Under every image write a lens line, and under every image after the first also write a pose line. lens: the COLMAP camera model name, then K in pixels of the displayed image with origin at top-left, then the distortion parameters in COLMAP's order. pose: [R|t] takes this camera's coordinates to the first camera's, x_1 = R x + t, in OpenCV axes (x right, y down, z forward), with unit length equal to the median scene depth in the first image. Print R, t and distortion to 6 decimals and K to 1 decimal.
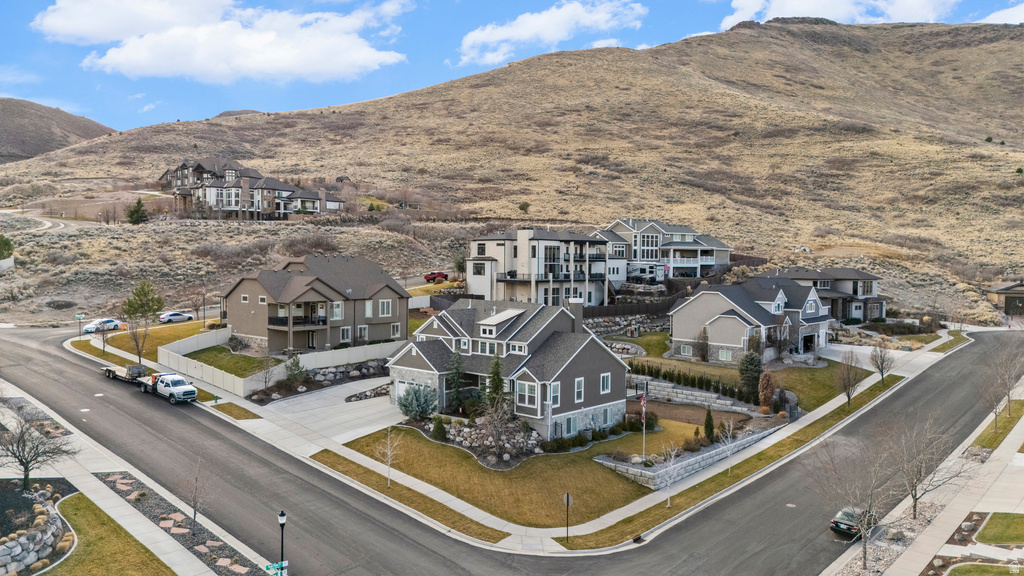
lens RADIAL K [[744.9, 0, 512.3], [0, 744.9, 289.3], [0, 0, 1]] dist [0.088774, -0.092102]
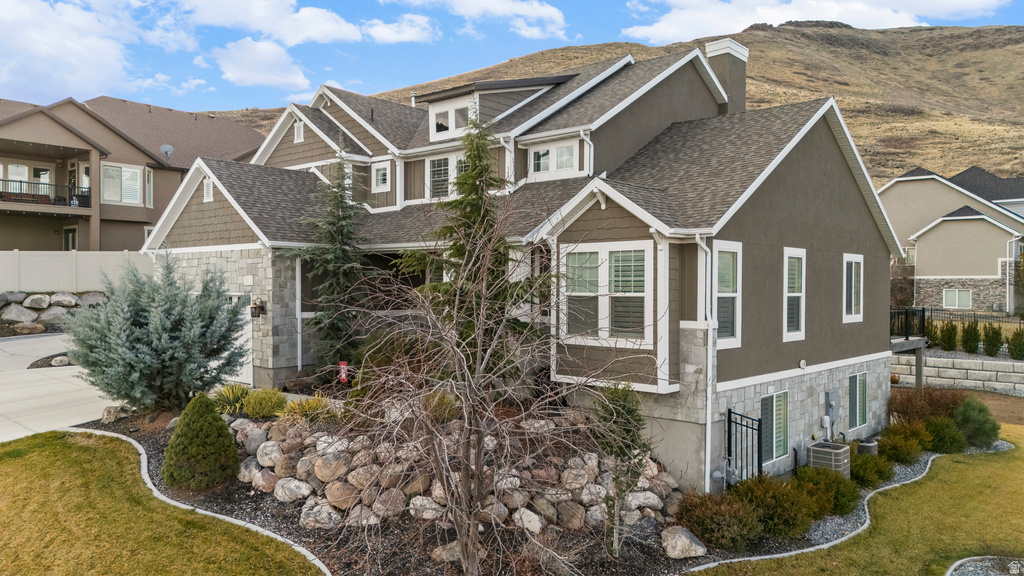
lens RADIAL K [[744.9, 0, 512.3], [0, 744.9, 289.3], [0, 0, 1]] dist [0.088774, -0.092102]
pose [[0.999979, -0.005925, -0.002550, -0.004855], [0.005834, 0.999399, -0.034163, 0.076383], [0.002751, 0.034147, 0.999413, 0.395657]]
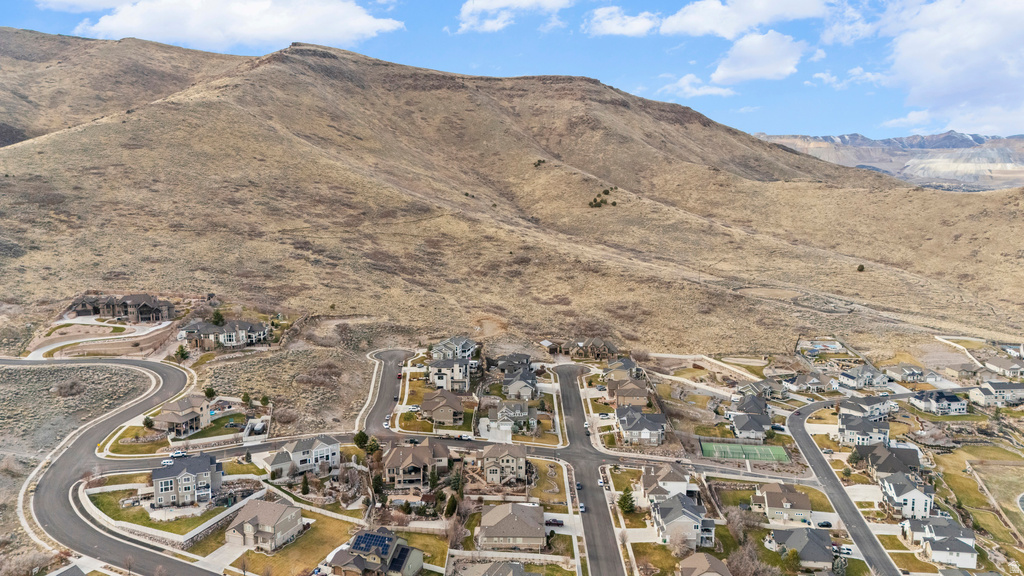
lens RADIAL K [[744.9, 0, 512.3], [0, 744.9, 289.3], [0, 0, 1]] dist [0.088774, -0.092102]
pose [[0.744949, -0.102670, 0.659173, -1.817466], [0.029526, 0.992192, 0.121171, -0.752926], [-0.666467, -0.070803, 0.742164, -1.446321]]
